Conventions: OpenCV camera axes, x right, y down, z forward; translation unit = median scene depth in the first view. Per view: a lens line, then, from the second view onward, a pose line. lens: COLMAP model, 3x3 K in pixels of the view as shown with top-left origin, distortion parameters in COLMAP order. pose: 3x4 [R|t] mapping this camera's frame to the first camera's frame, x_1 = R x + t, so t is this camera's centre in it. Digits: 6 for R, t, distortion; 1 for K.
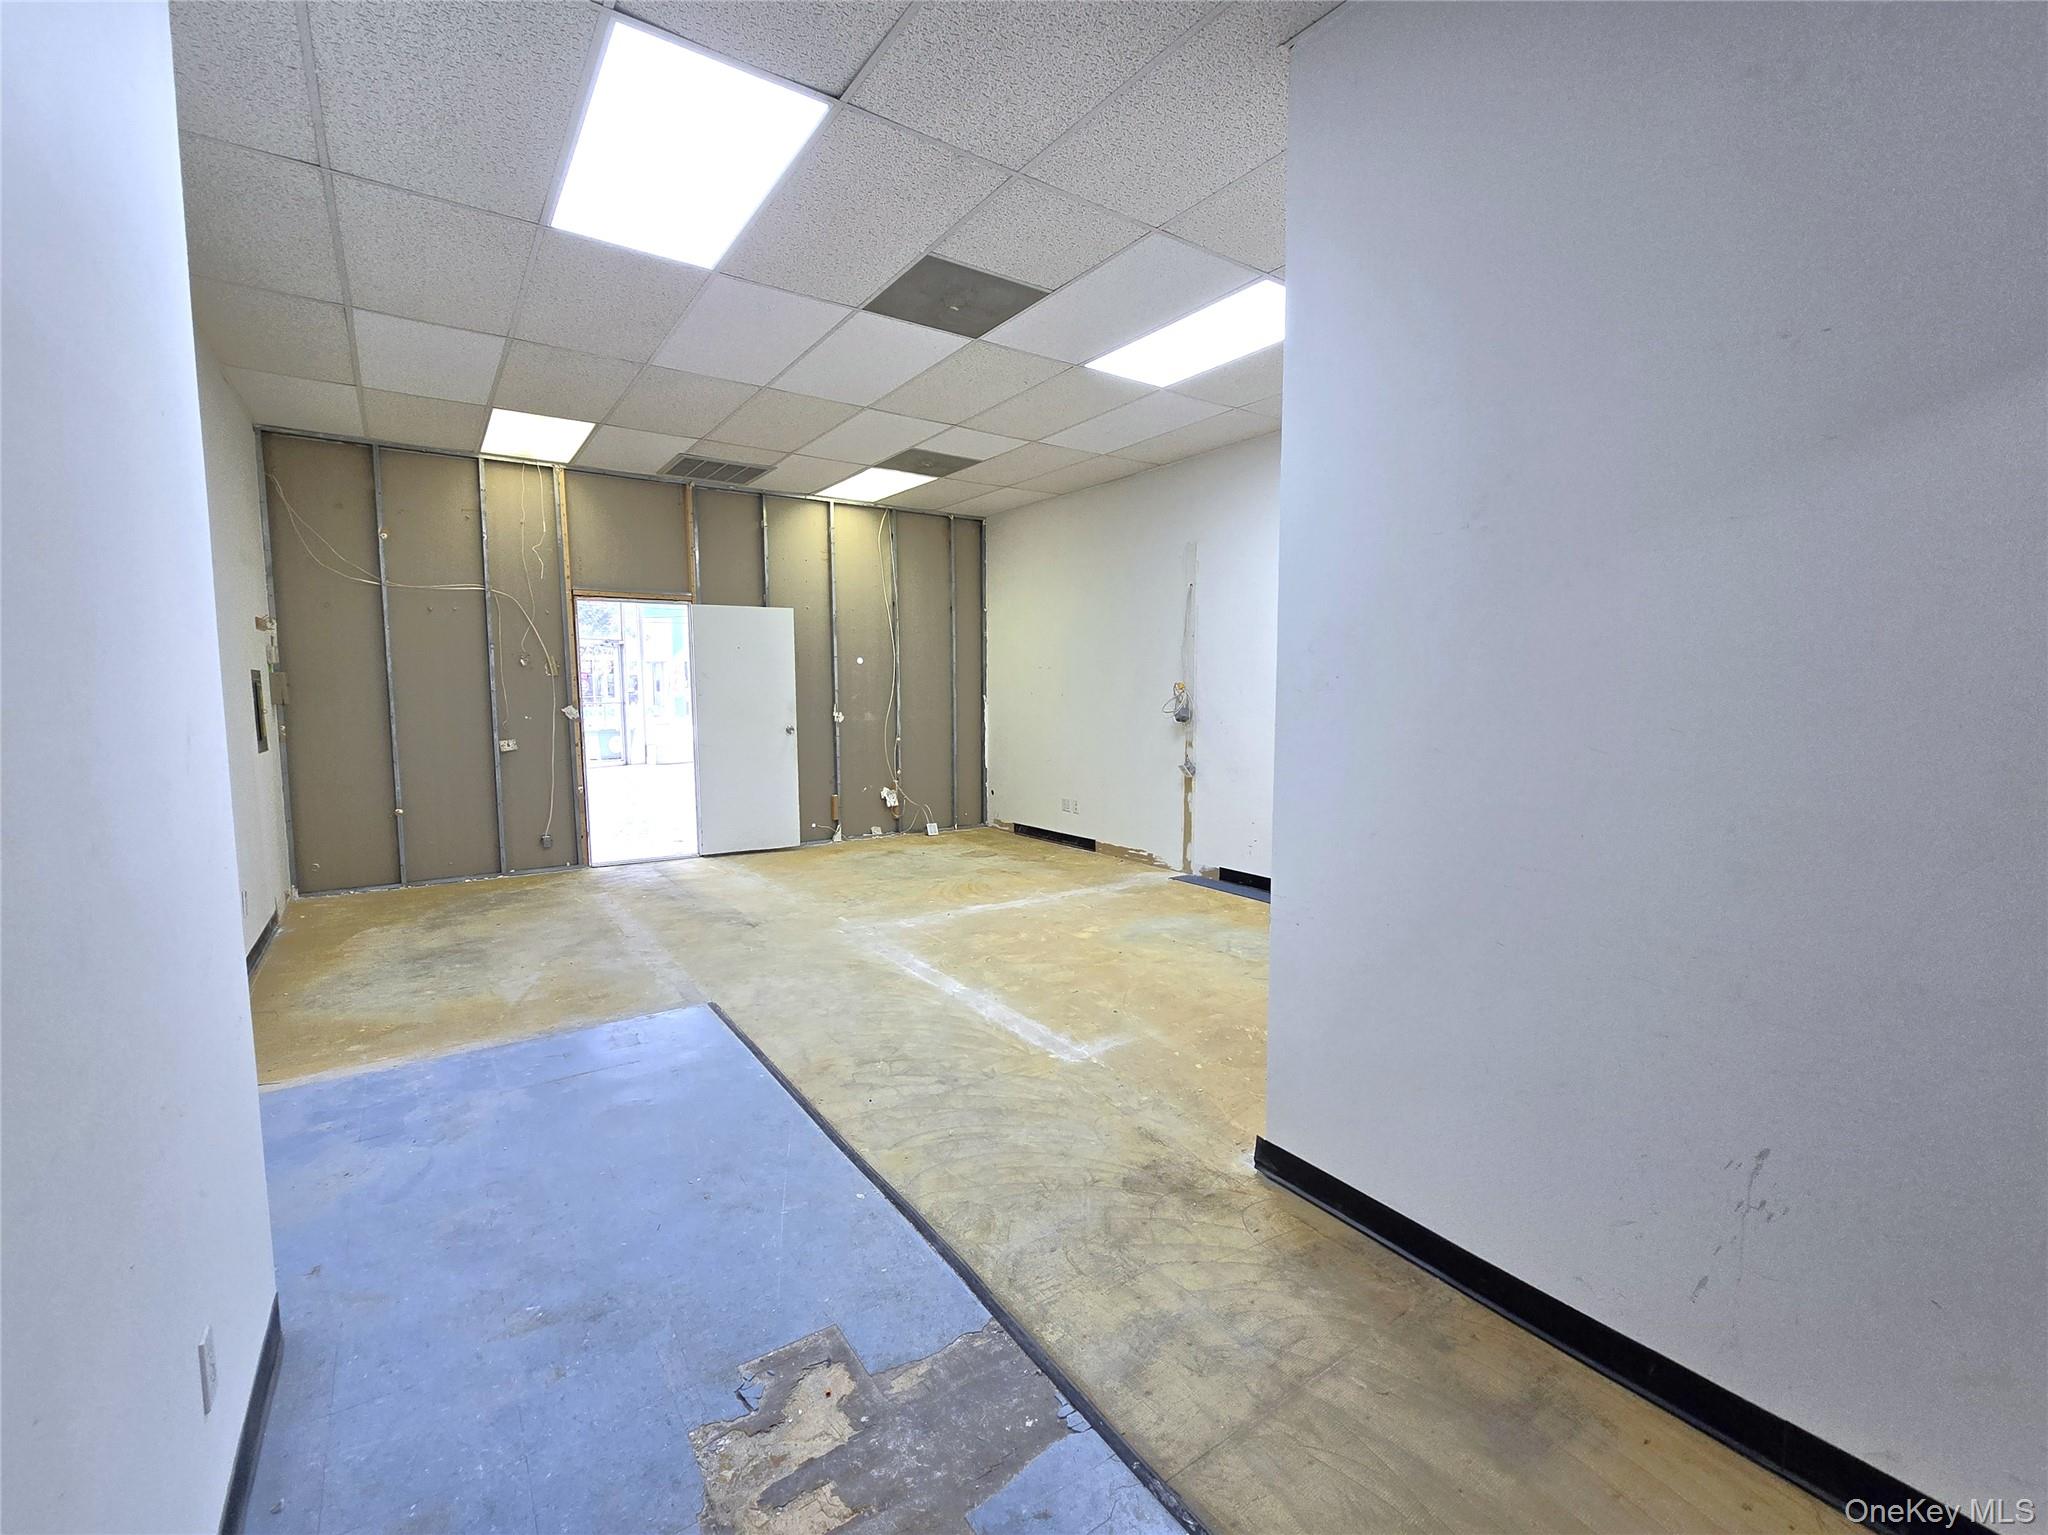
lens RADIAL K [[877.9, 0, 1018.9], [0, 877.9, 776.2], [0, 0, 1]] dist [-0.004142, -0.000034]
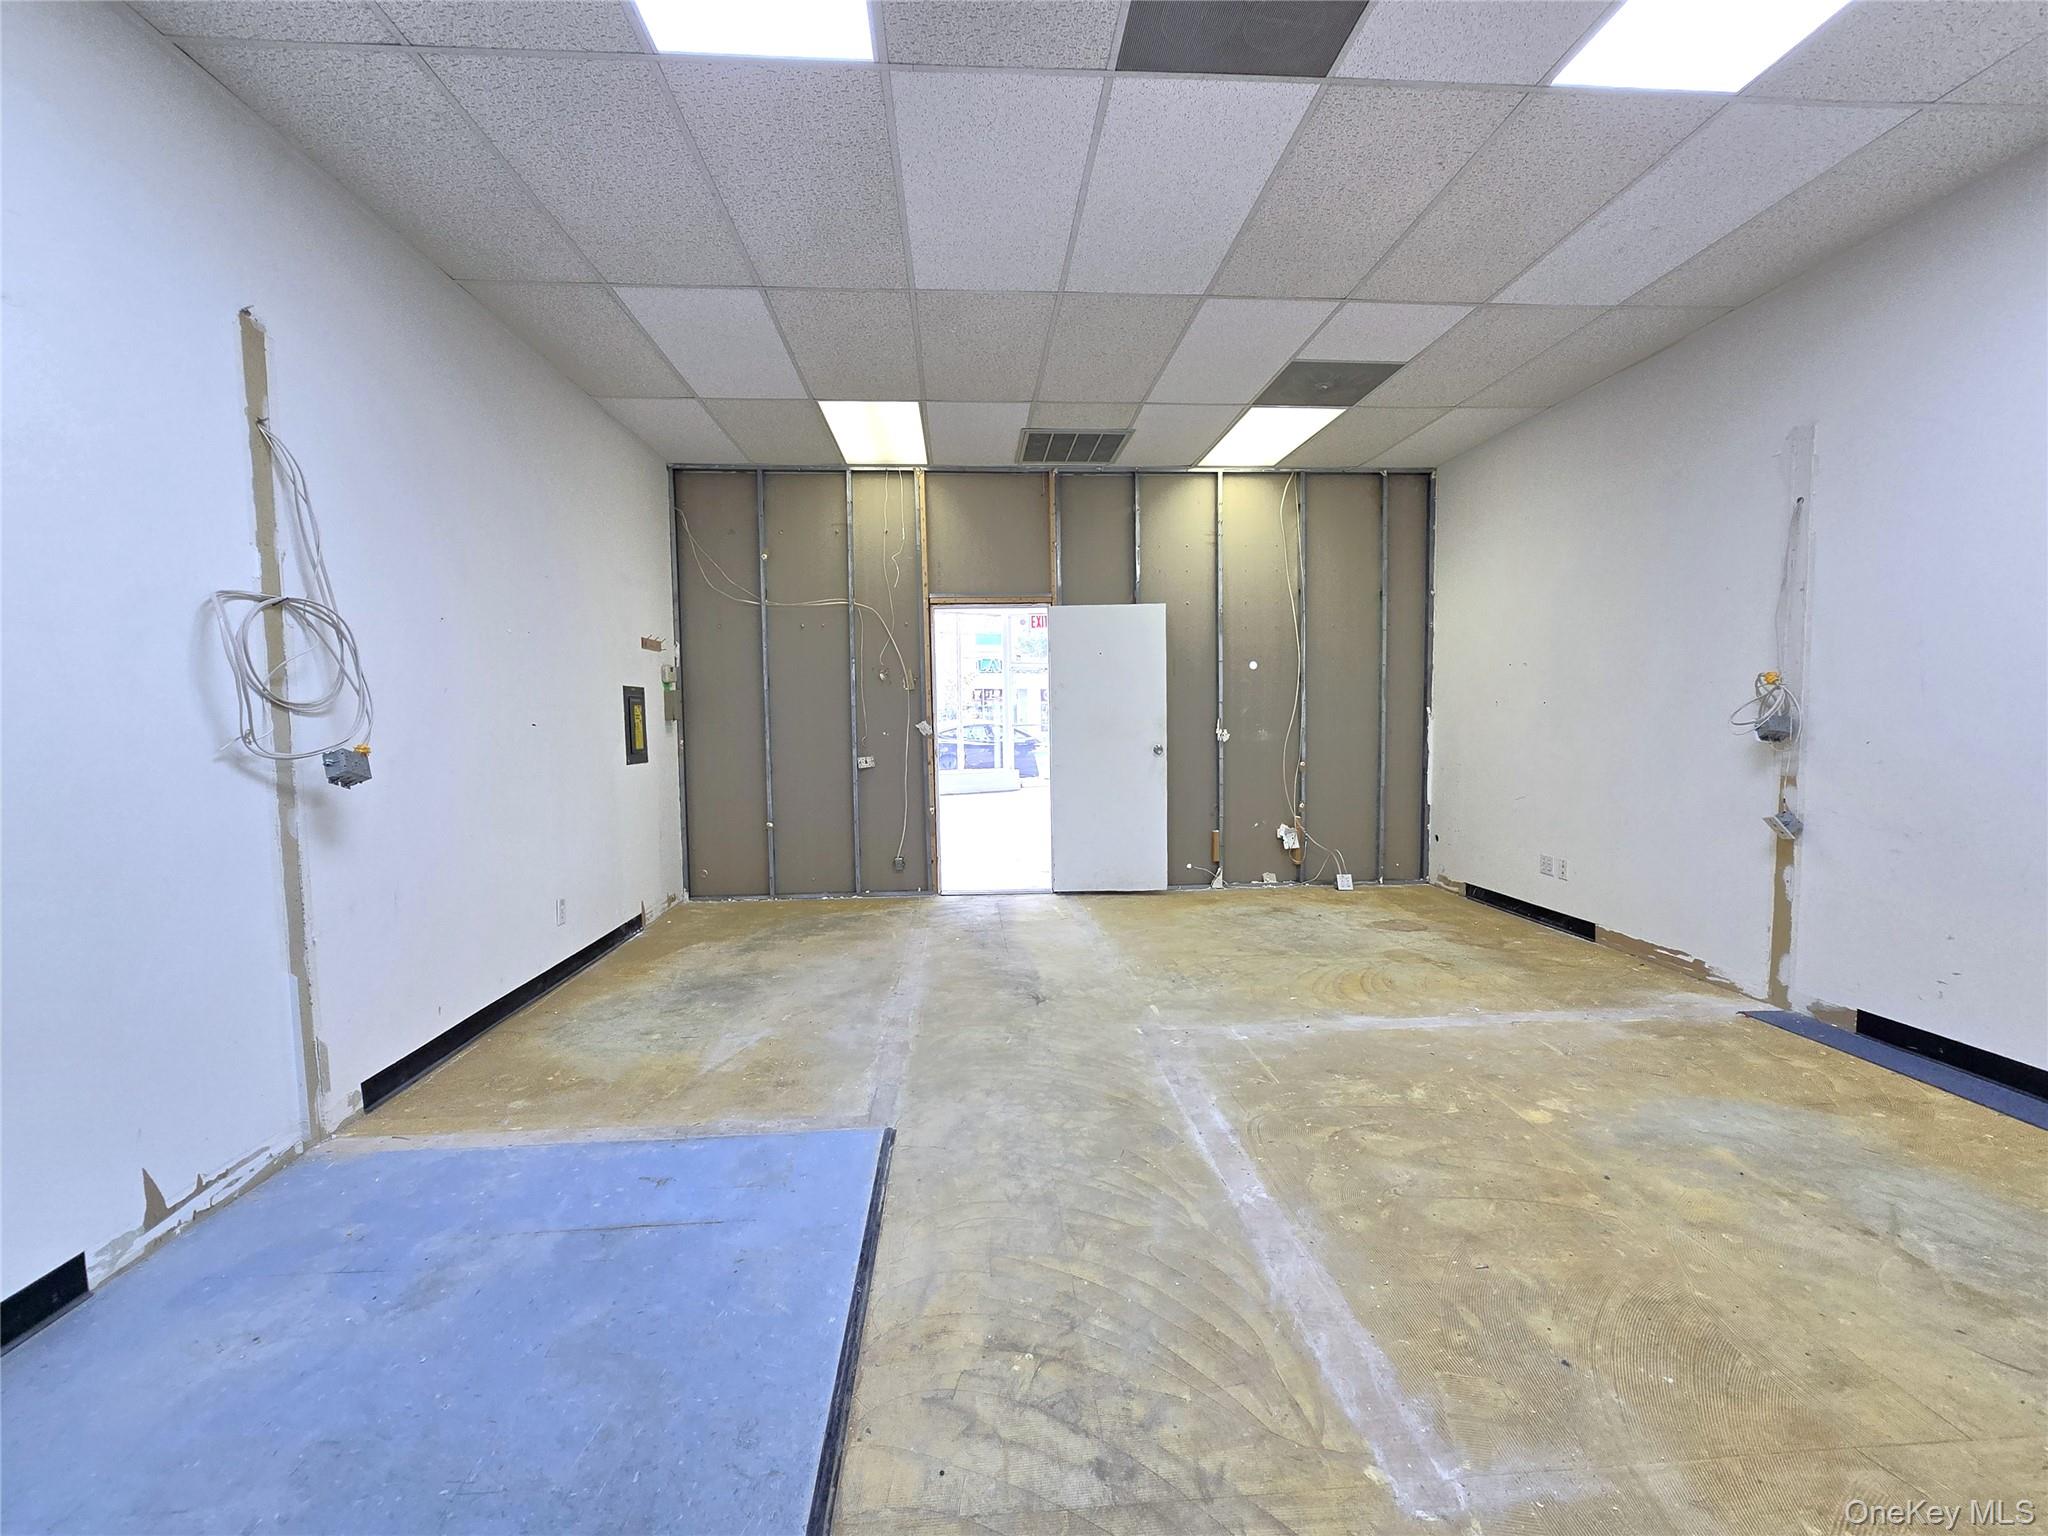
lens RADIAL K [[856.3, 0, 1020.7], [0, 856.3, 774.8], [0, 0, 1]] dist [-0.008898, 0.003462]
pose [[0.857589, 0.024199, -0.513766, 0.065146], [-0.039343, 0.999052, -0.018615, -0.013090], [0.512829, 0.036178, 0.857728, 0.347891]]
